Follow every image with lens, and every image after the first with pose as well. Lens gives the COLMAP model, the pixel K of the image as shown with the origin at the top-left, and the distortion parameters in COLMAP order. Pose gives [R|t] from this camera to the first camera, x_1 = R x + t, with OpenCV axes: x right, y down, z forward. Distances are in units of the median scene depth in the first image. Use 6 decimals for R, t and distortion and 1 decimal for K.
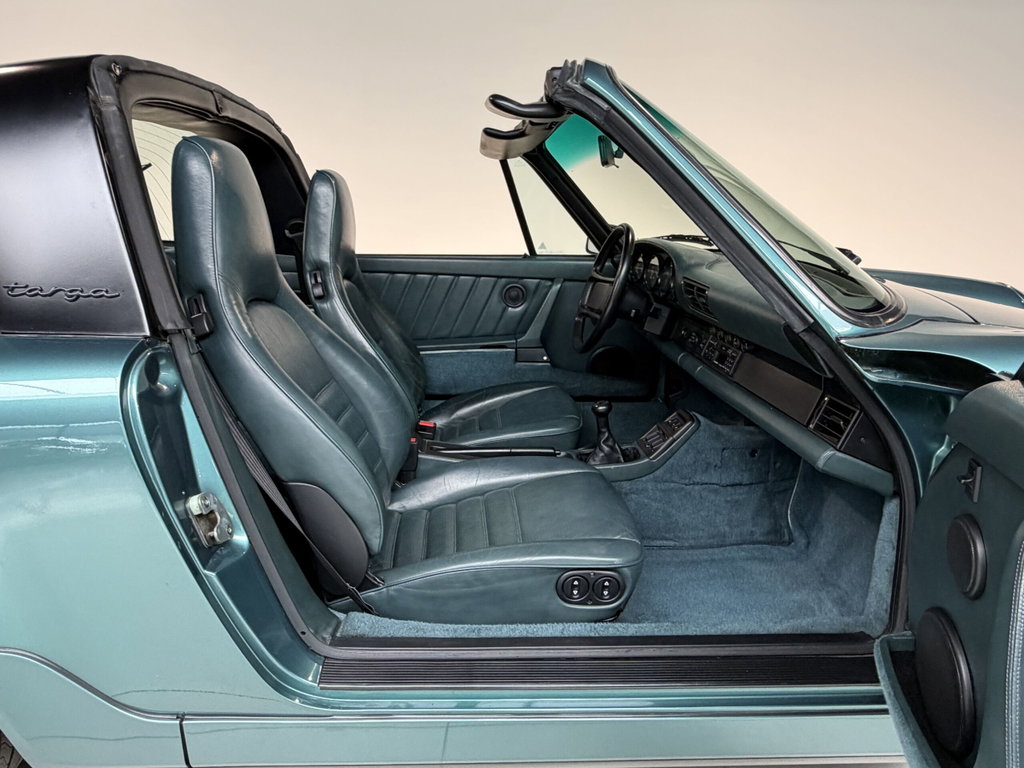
lens RADIAL K [[682.8, 0, 512.0], [0, 682.8, 384.0], [0, 0, 1]] dist [-0.028517, 0.002842]
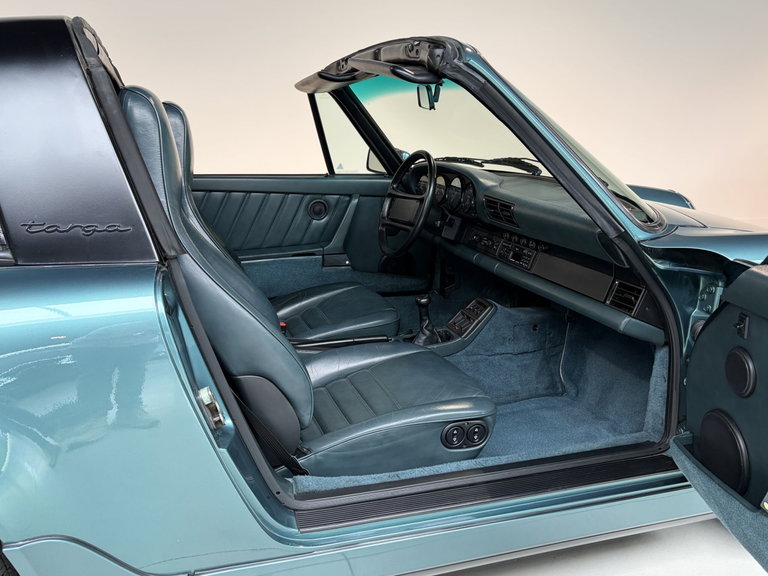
lens RADIAL K [[662.2, 0, 384.0], [0, 662.2, 288.0], [0, 0, 1]] dist [-0.003035, -0.009489]
pose [[0.957931, -0.058518, 0.280969, -0.297735], [0.056009, 0.998286, 0.016960, -0.013429], [-0.281480, -0.000509, 0.959567, -0.152669]]
